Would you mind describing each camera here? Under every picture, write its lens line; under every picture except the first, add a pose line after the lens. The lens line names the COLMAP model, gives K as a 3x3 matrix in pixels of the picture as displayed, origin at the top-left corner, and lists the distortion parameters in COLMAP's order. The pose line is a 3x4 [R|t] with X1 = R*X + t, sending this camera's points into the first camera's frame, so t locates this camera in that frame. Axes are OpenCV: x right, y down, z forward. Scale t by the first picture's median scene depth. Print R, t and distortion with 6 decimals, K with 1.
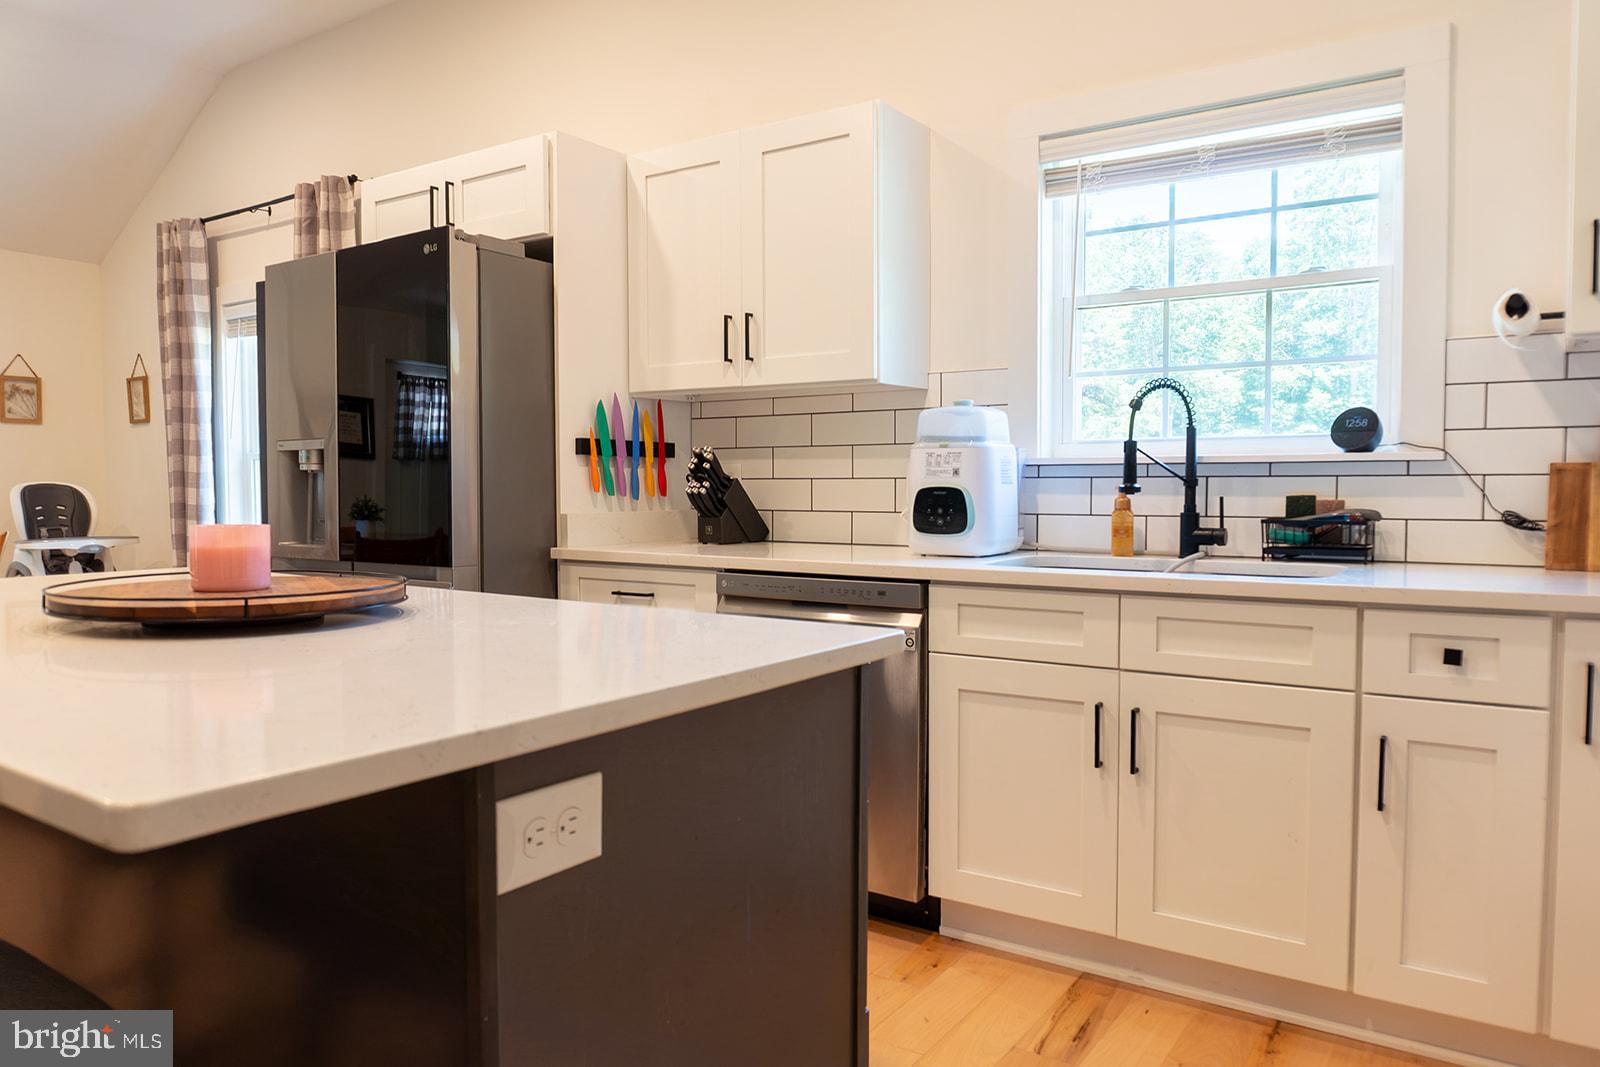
lens RADIAL K [[1104.4, 0, 792.7], [0, 1104.4, 532.6], [0, 0, 1]] dist [-0.008146, -0.012283]
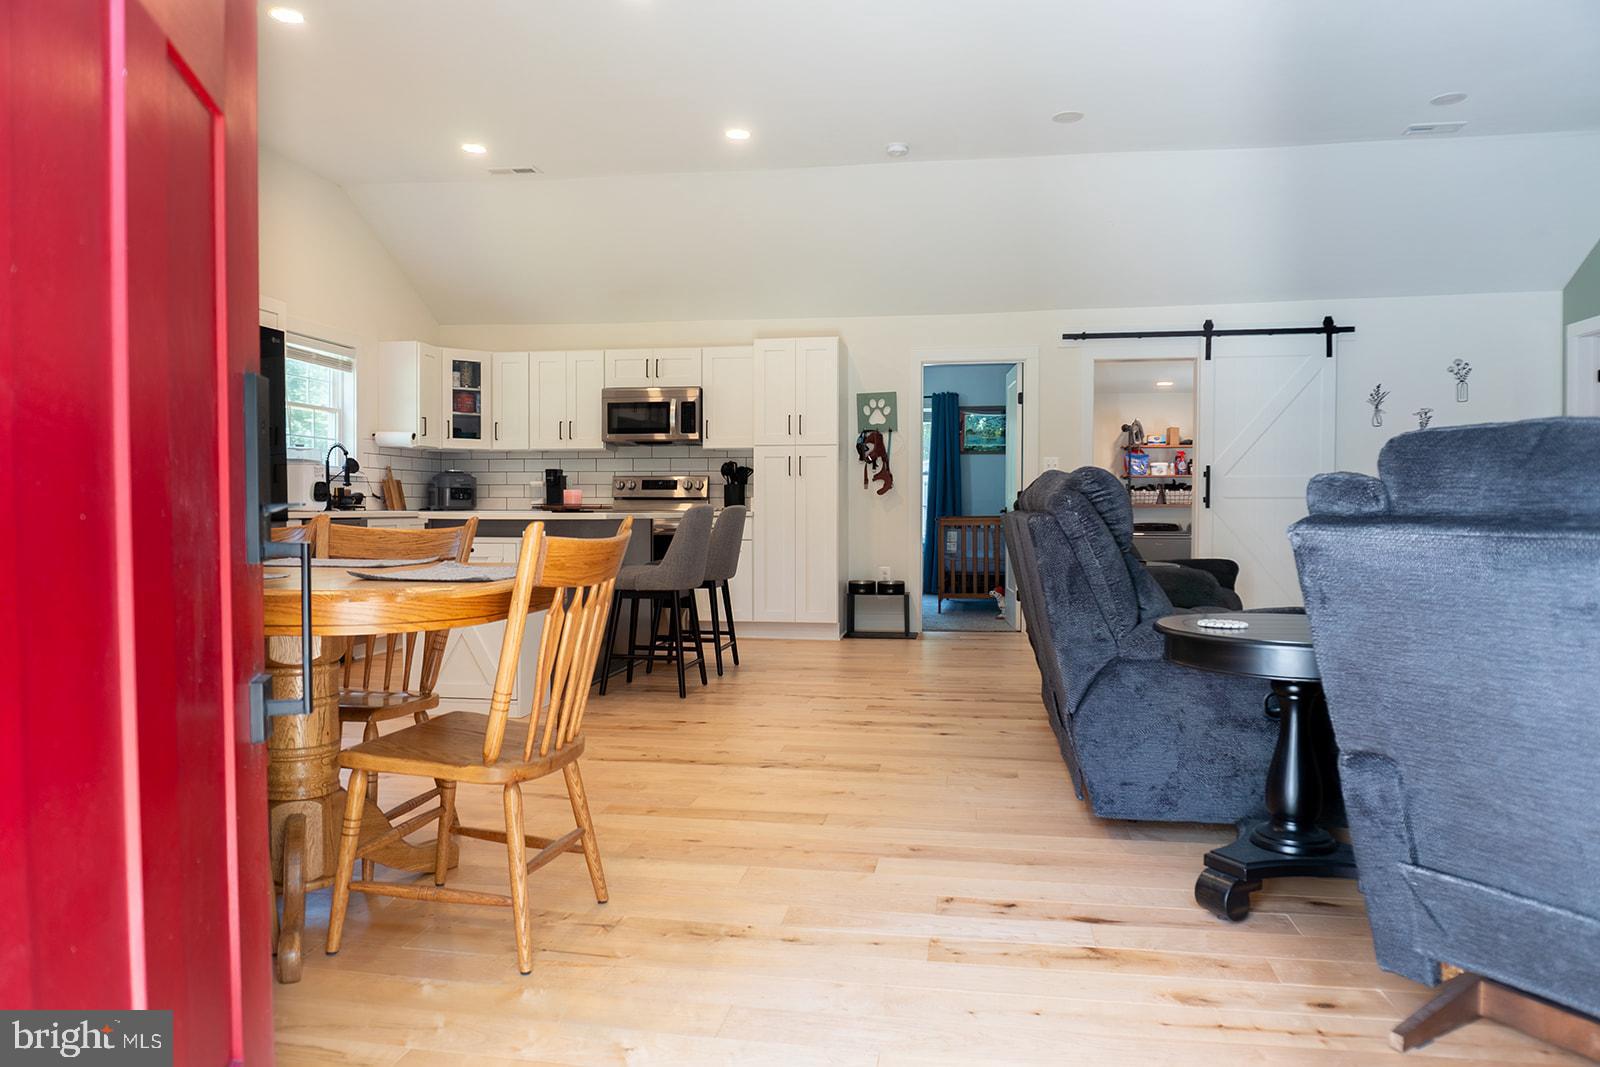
lens RADIAL K [[1104.4, 0, 805.6], [0, 1104.4, 536.3], [0, 0, 1]] dist [-0.008146, -0.012283]
pose [[-0.424570, -0.025944, 0.905023, -2.287347], [0.032214, 0.998524, 0.043737, 0.004749], [-0.904822, 0.047724, -0.423107, 0.990376]]
